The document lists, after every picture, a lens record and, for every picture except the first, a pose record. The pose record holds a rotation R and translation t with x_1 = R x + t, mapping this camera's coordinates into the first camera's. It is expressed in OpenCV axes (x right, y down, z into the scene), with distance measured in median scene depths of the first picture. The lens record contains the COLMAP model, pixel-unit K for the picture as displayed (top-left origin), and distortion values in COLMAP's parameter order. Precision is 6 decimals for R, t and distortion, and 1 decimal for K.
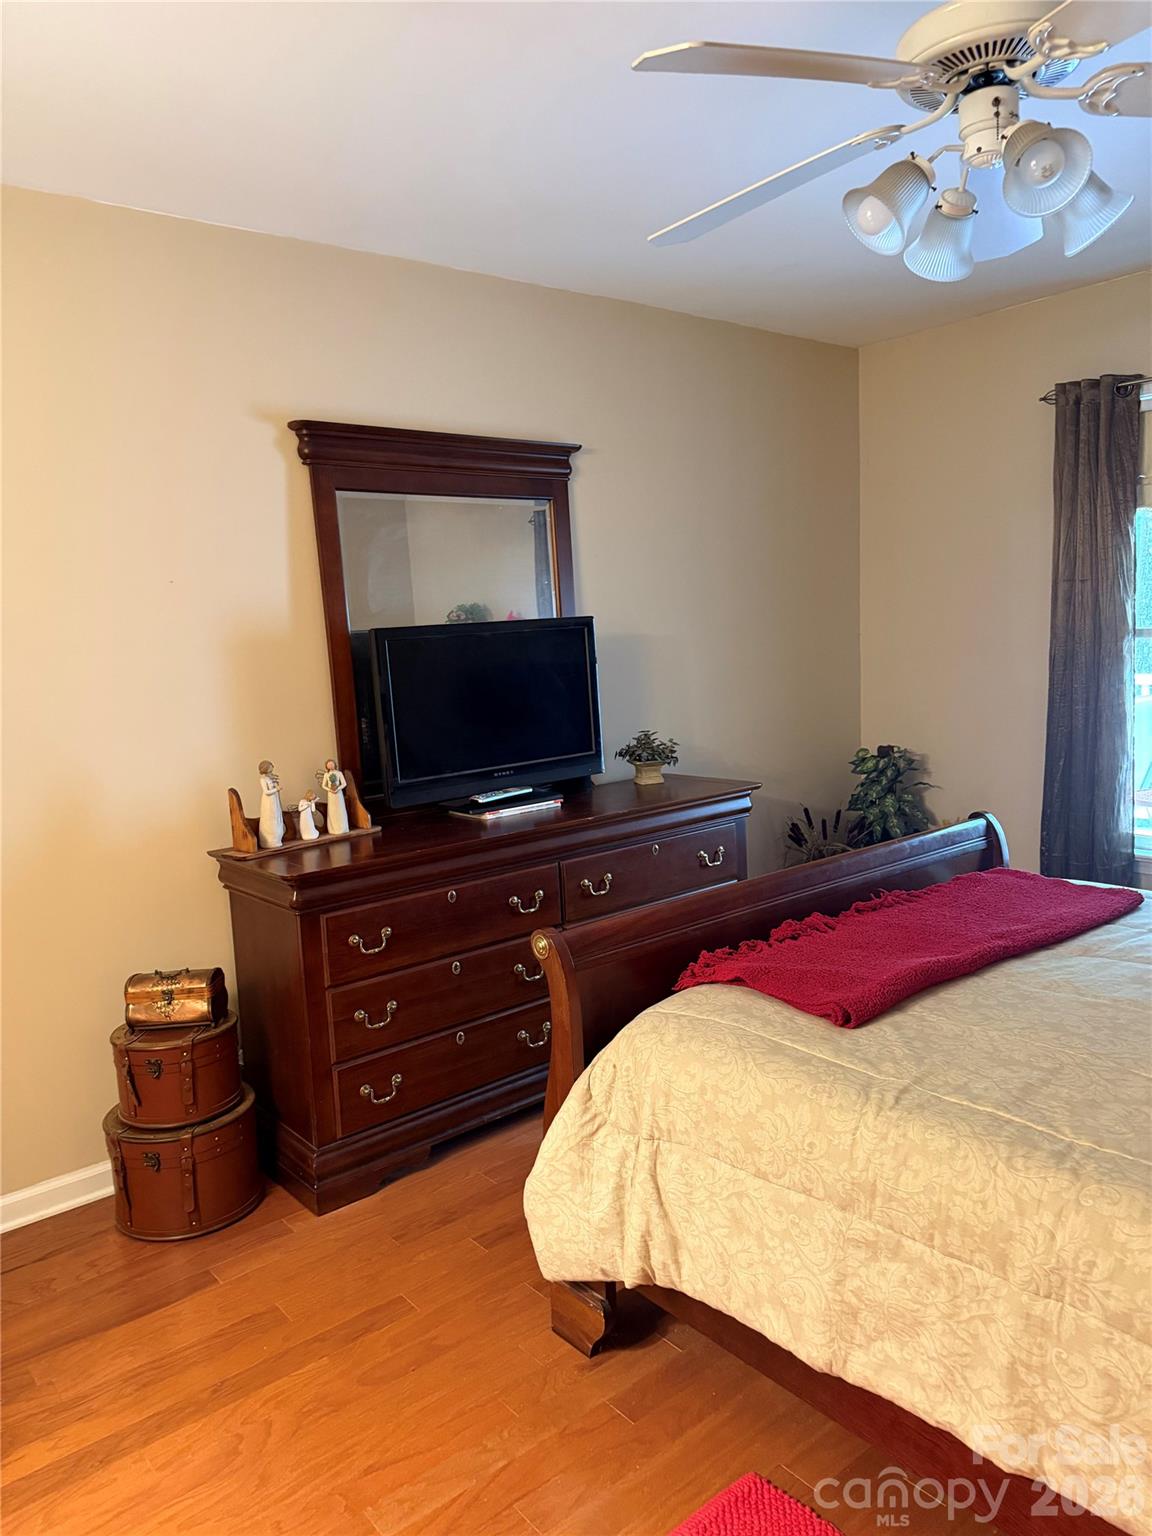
lens RADIAL K [[1082.5, 0, 576.0], [0, 1082.5, 768.0], [0, 0, 1]] dist [-0.008401, -0.001234]
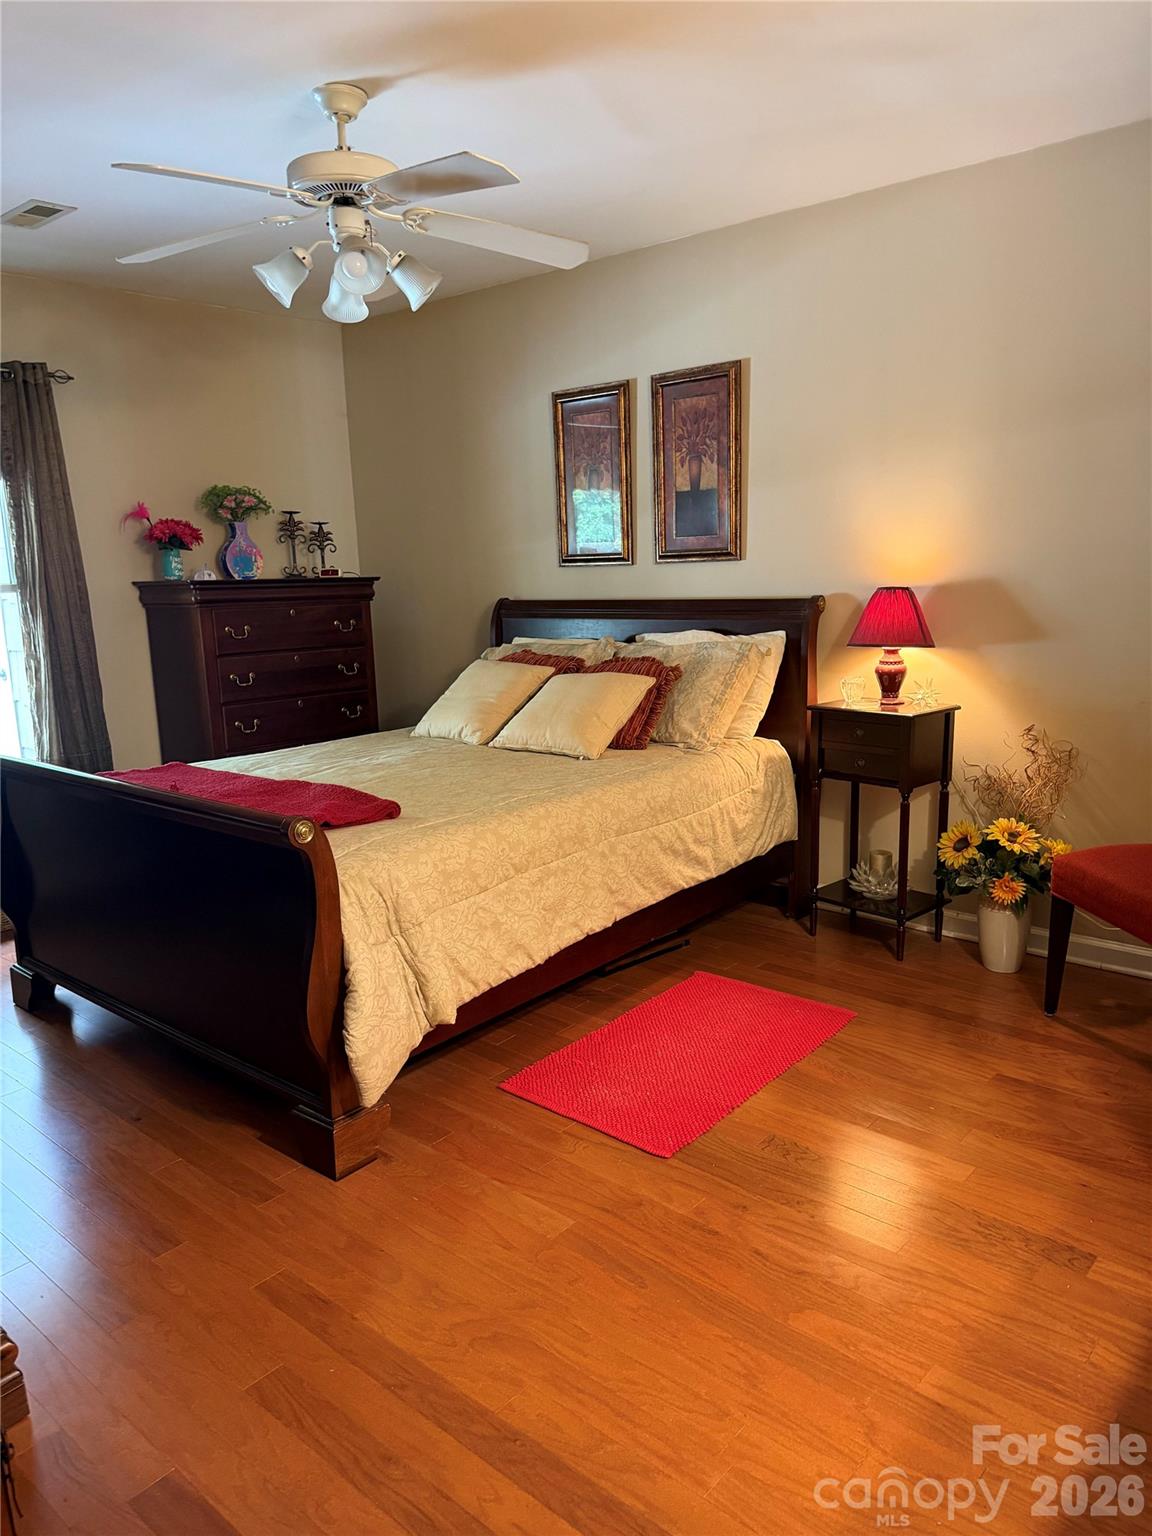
lens RADIAL K [[1069.0, 0, 576.0], [0, 1069.0, 768.0], [0, 0, 1]] dist [0.096387, -0.104289]
pose [[-0.167221, -0.144549, 0.975266, -1.412684], [0.175214, 0.969091, 0.173676, -0.046376], [-0.970225, 0.199923, -0.136725, 1.092019]]
